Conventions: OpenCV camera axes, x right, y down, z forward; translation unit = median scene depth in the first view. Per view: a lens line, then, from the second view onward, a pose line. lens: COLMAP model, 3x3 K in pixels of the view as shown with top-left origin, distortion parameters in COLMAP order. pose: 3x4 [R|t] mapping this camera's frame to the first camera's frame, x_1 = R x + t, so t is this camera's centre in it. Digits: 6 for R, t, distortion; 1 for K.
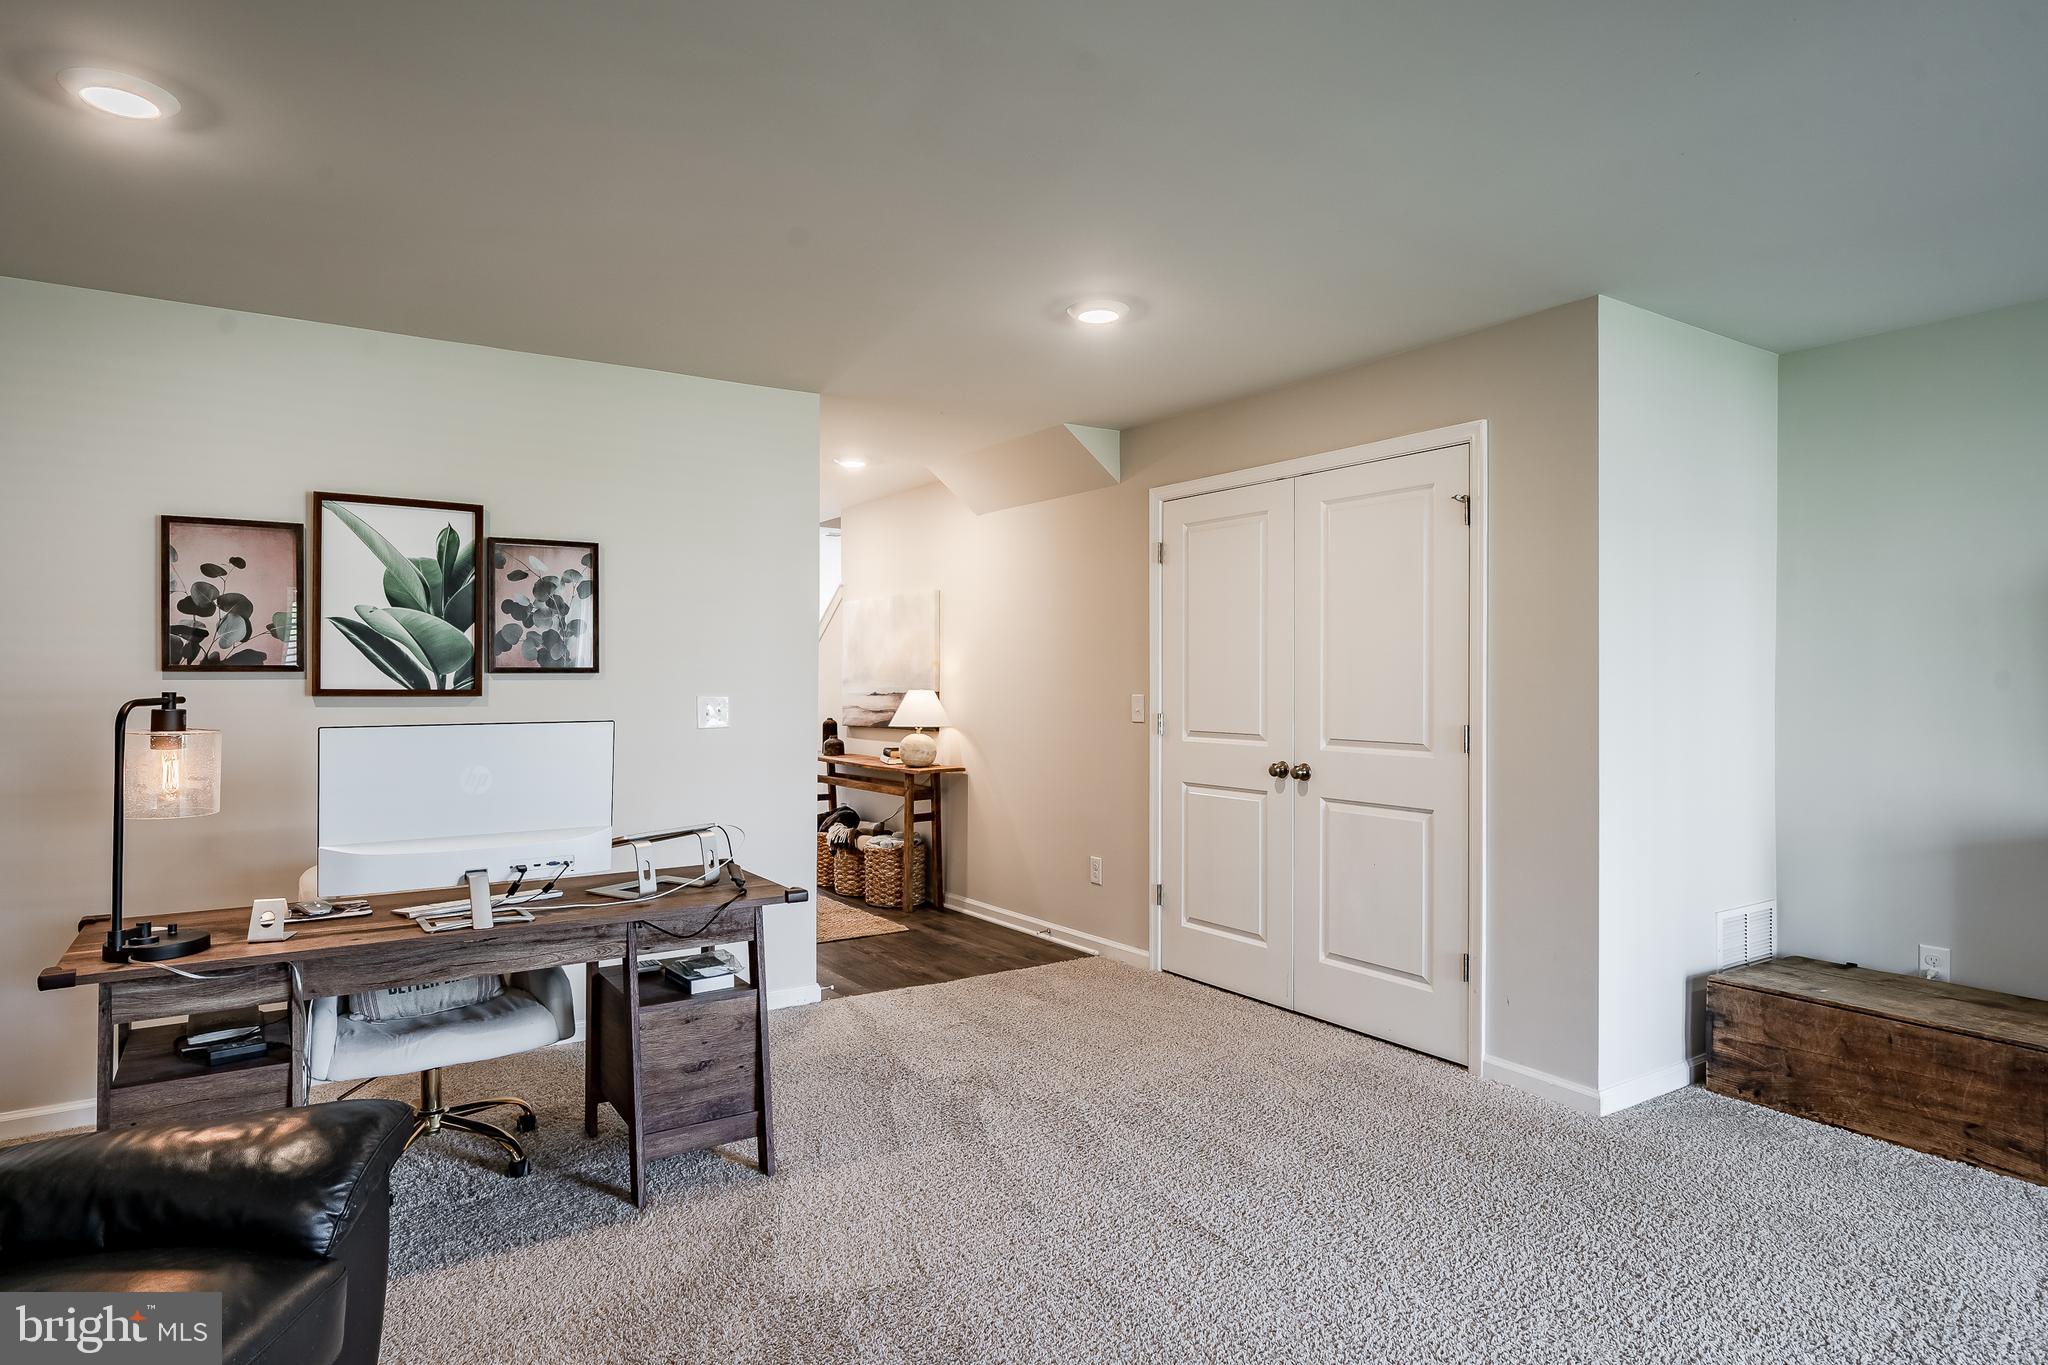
lens RADIAL K [[1153.8, 0, 1024.6], [0, 1153.8, 679.9], [0, 0, 1]] dist [-0.000626, -0.001265]
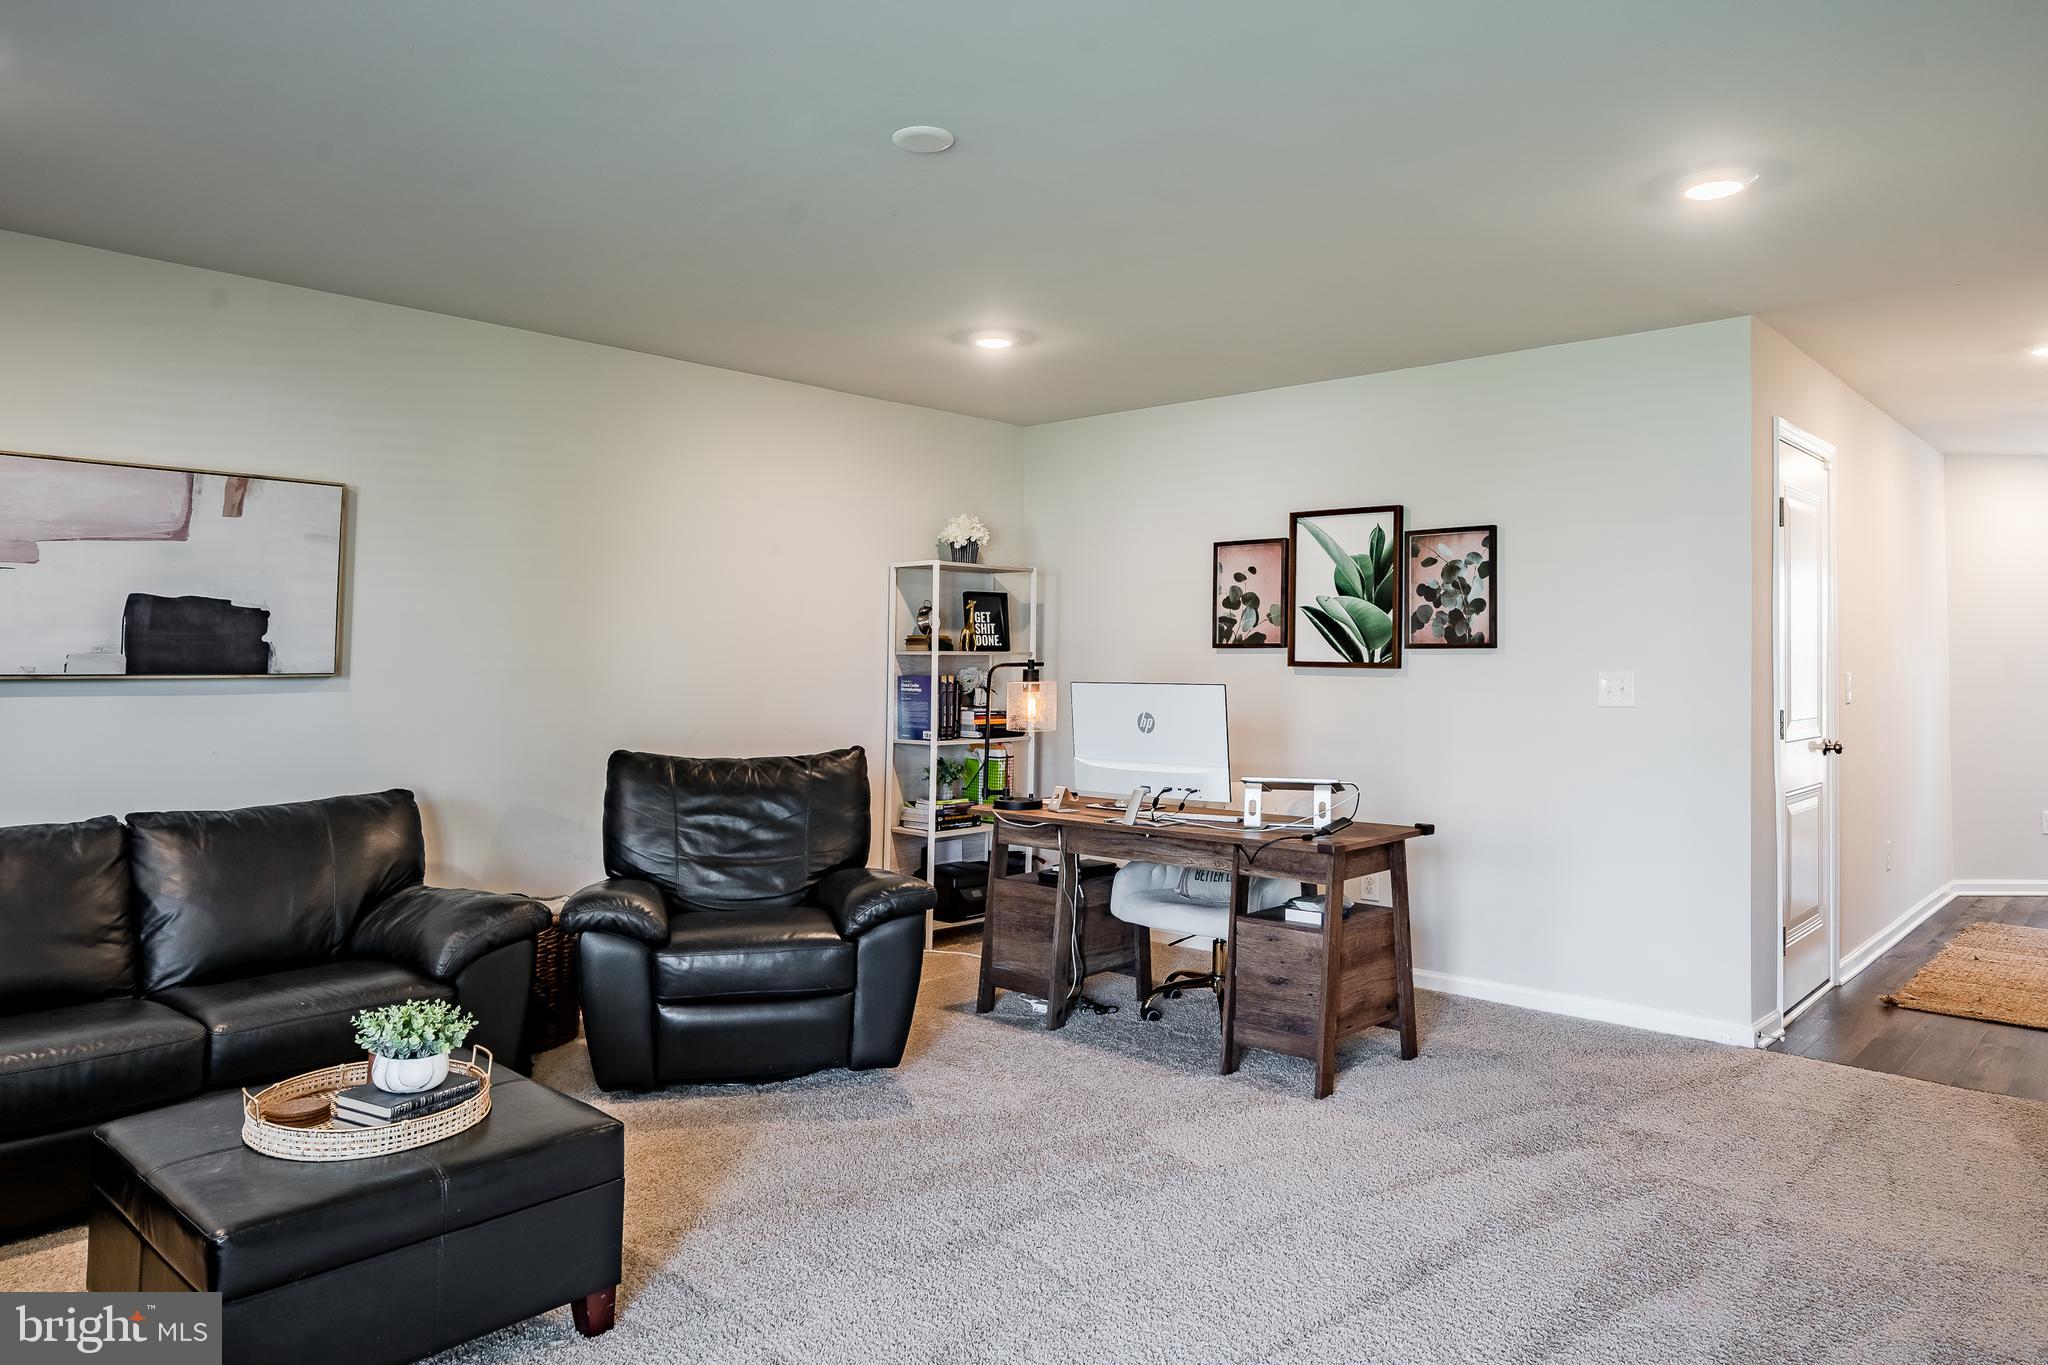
lens RADIAL K [[1305.3, 0, 1061.3], [0, 1305.3, 625.9], [0, 0, 1]] dist [-0.004858, -0.000070]
pose [[0.274742, -0.021287, -0.961282, 0.724709], [-0.004443, 0.999716, -0.023407, 0.003593], [0.961508, 0.010702, 0.274569, 0.319928]]
